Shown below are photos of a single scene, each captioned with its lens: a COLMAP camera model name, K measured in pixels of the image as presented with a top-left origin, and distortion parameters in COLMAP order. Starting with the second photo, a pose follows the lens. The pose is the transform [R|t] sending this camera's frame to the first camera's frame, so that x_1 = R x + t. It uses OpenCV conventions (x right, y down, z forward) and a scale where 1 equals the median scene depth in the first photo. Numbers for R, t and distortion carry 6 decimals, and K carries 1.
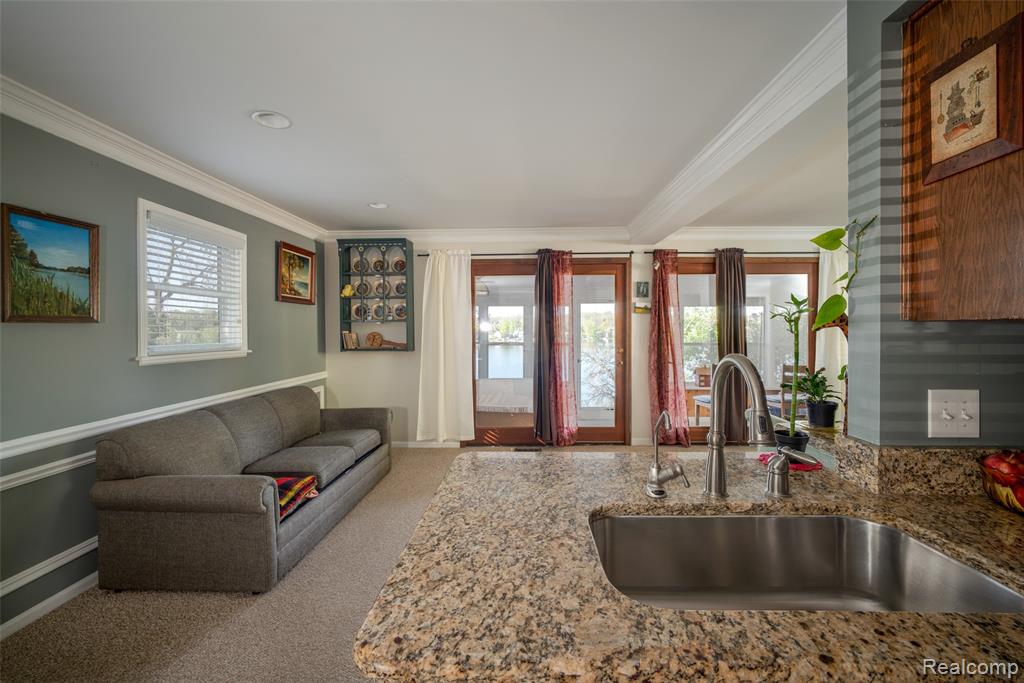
lens RADIAL K [[433.8, 0, 513.3], [0, 433.8, 335.1], [0, 0, 1]] dist [-0.029740, 0.009030]
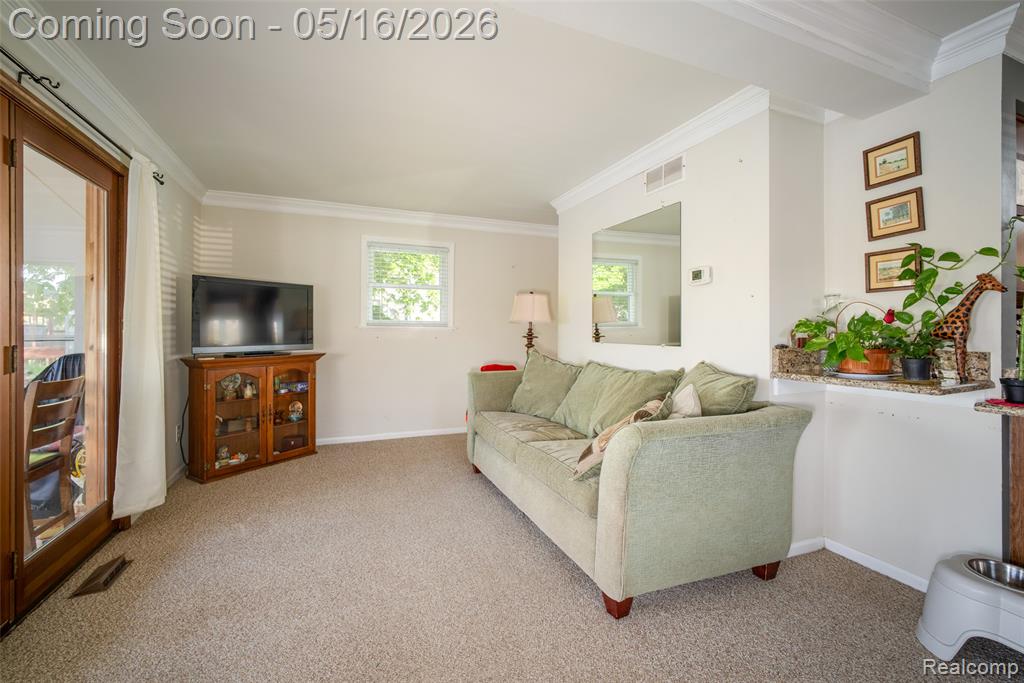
lens RADIAL K [[437.6, 0, 519.3], [0, 437.6, 328.3], [0, 0, 1]] dist [-0.026697, 0.009064]
pose [[-0.411768, 0.002384, 0.911286, 0.177917], [0.013183, 0.999908, 0.003341, 0.088686], [-0.911193, 0.013389, -0.411761, 3.487364]]
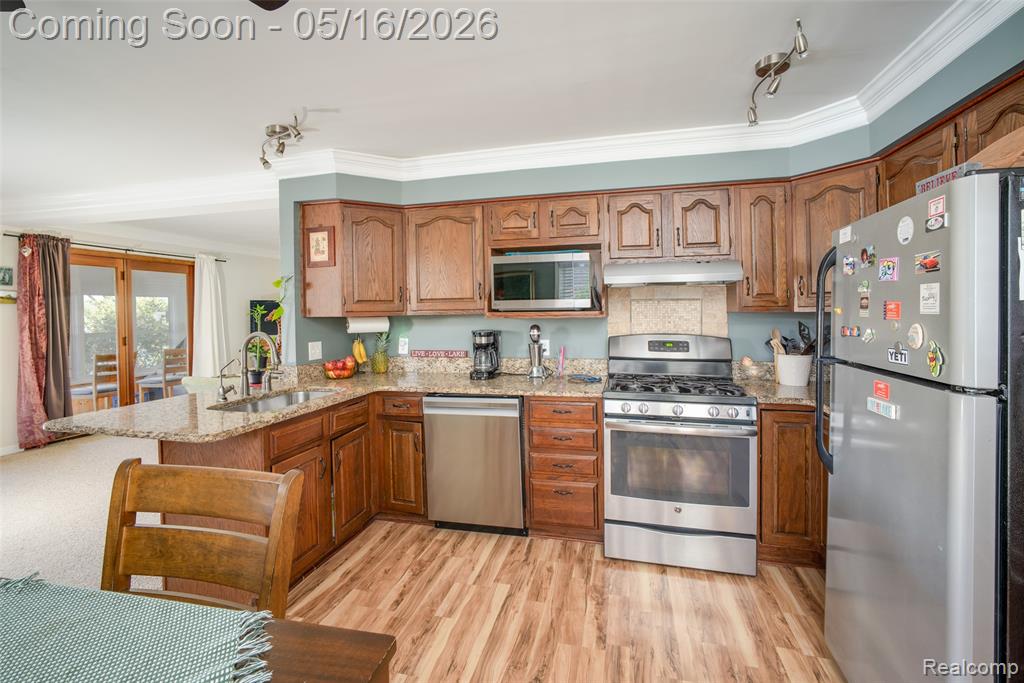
lens RADIAL K [[443.0, 0, 520.0], [0, 443.0, 315.1], [0, 0, 1]] dist [-0.020693, 0.000504]
pose [[0.216782, -0.006254, 0.976200, -1.507299], [0.021835, 0.999760, 0.001556, -0.020596], [-0.975976, 0.020978, 0.216867, -0.944987]]
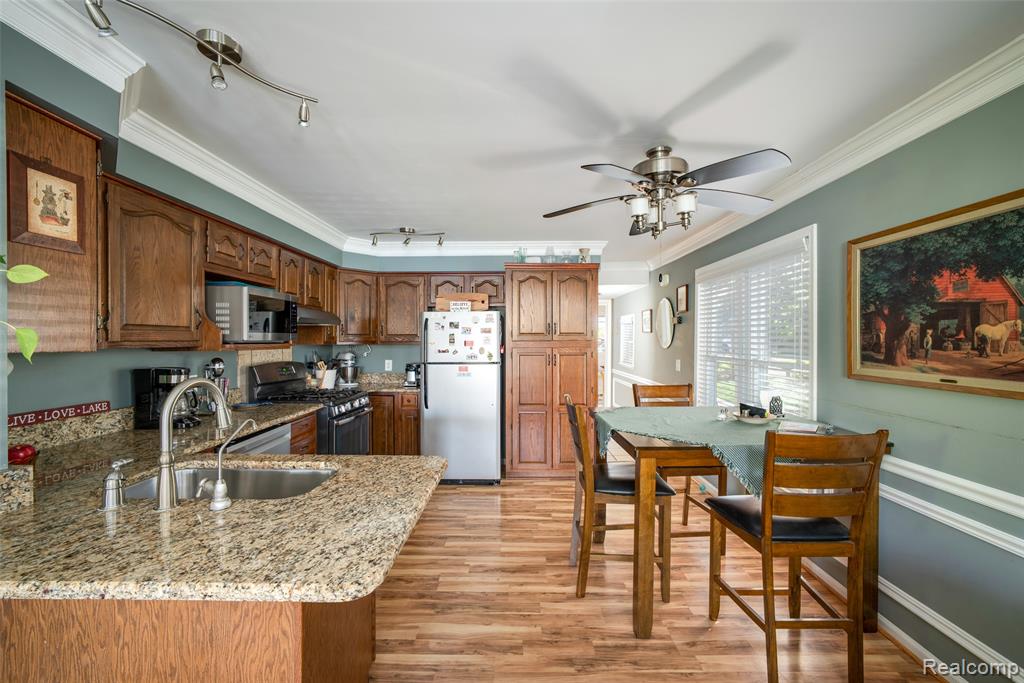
lens RADIAL K [[427.9, 0, 503.3], [0, 427.9, 341.4], [0, 0, 1]] dist [-0.000841, 0.000843]
pose [[-0.999987, 0.002764, 0.004335, -0.431387], [0.002819, 0.999916, 0.012630, -0.079026], [-0.004299, 0.012642, -0.999911, 2.200043]]
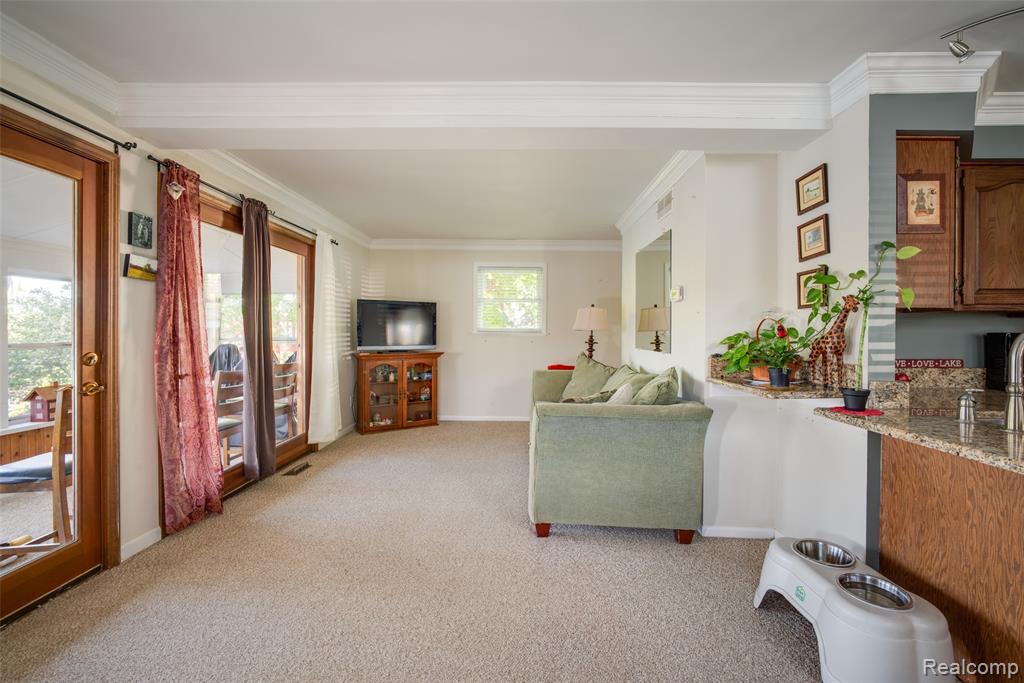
lens RADIAL K [[433.8, 0, 513.3], [0, 433.8, 335.1], [0, 0, 1]] dist [-0.029740, 0.009030]
pose [[-0.008765, -0.008836, 0.999923, -0.847528], [0.009012, 0.999920, 0.008915, 0.052733], [-0.999921, 0.009090, -0.008685, 2.657836]]
